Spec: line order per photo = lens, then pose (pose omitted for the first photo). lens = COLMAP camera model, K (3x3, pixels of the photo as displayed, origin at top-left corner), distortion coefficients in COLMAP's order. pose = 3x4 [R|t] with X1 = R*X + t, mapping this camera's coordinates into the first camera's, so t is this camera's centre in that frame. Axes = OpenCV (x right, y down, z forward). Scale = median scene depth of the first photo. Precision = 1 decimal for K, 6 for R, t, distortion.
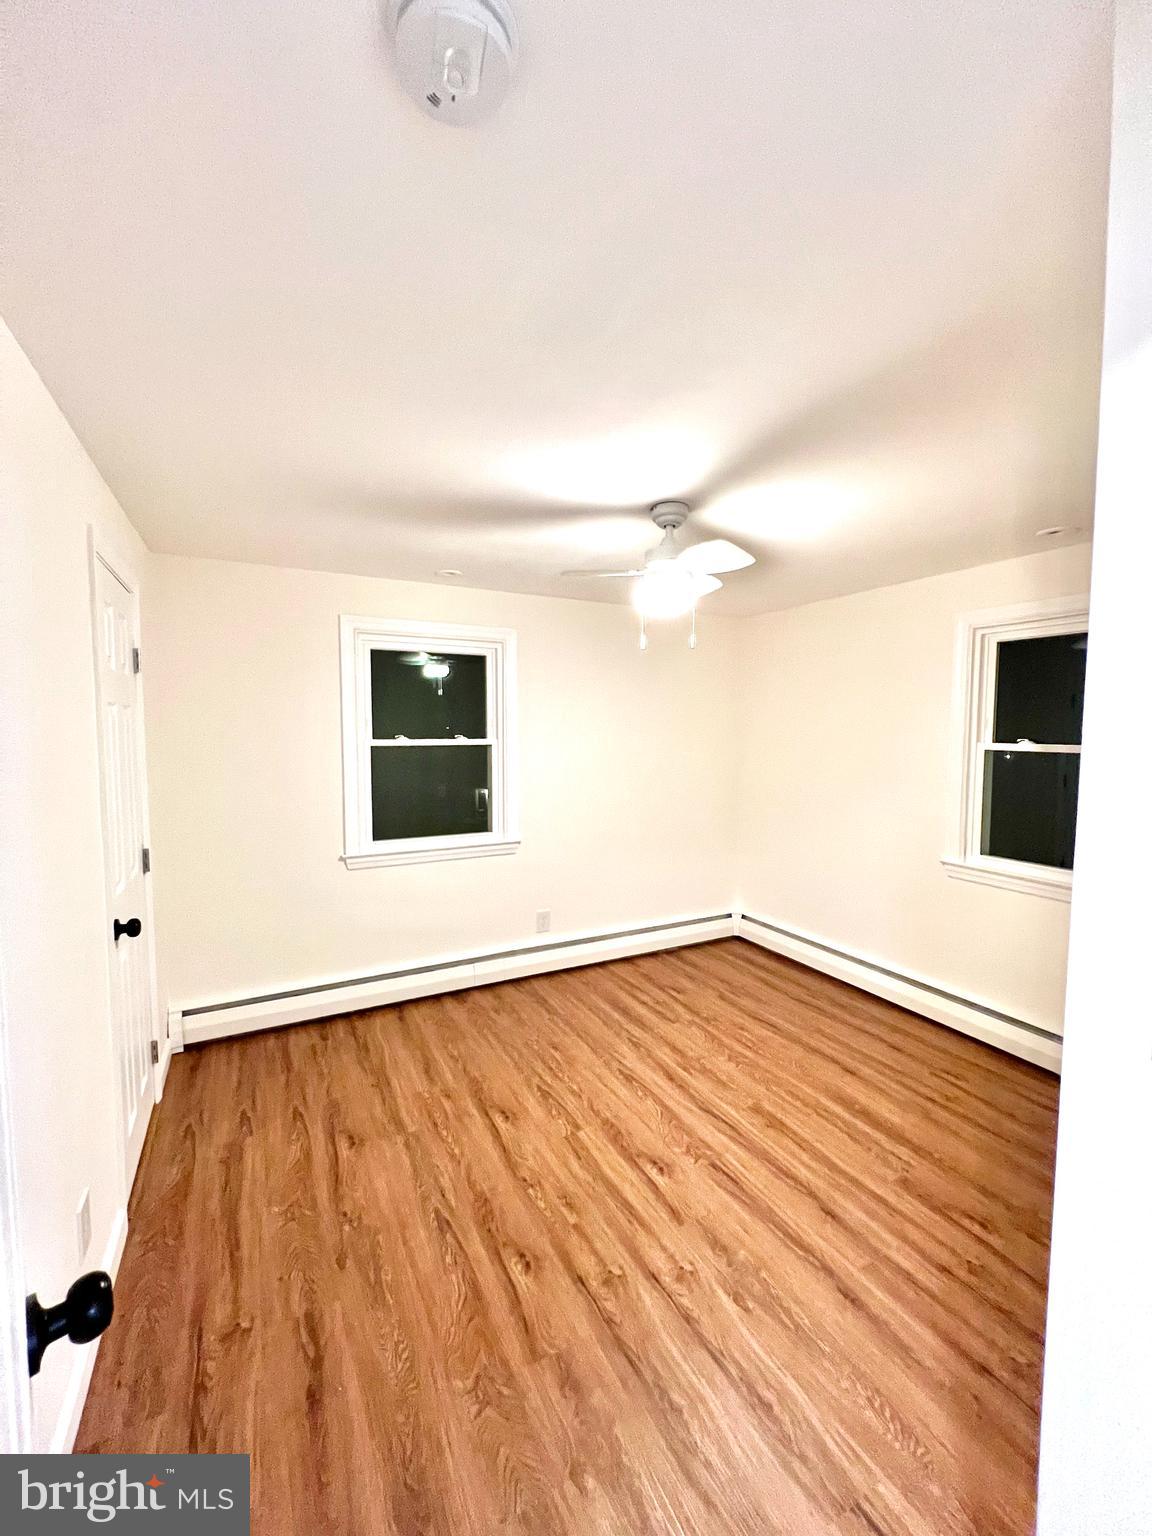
lens RADIAL K [[612.7, 0, 576.0], [0, 612.7, 768.0], [0, 0, 1]] dist [-0.000161, -0.000053]
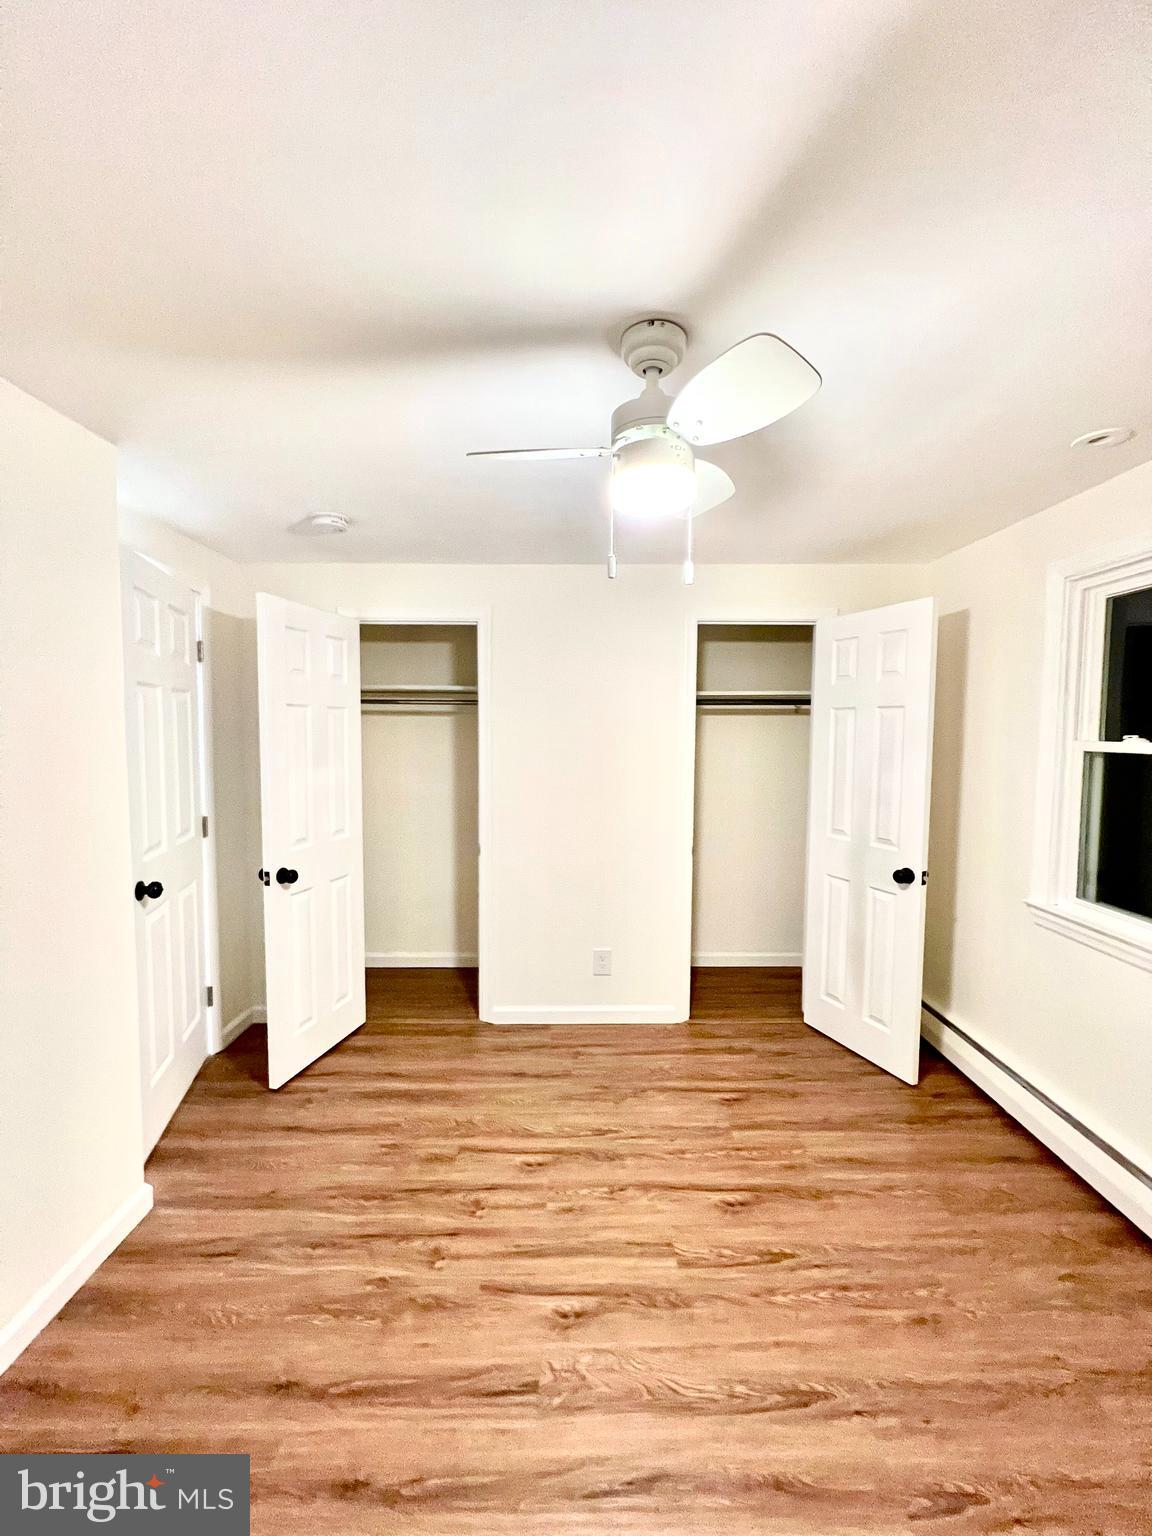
lens RADIAL K [[610.8, 0, 576.0], [0, 610.8, 768.0], [0, 0, 1]] dist [-0.012833, 0.000187]
pose [[-0.460089, 0.046862, -0.886635, 0.799135], [-0.063402, 0.994323, 0.085454, -0.058539], [0.885606, 0.095531, -0.454506, 1.381969]]
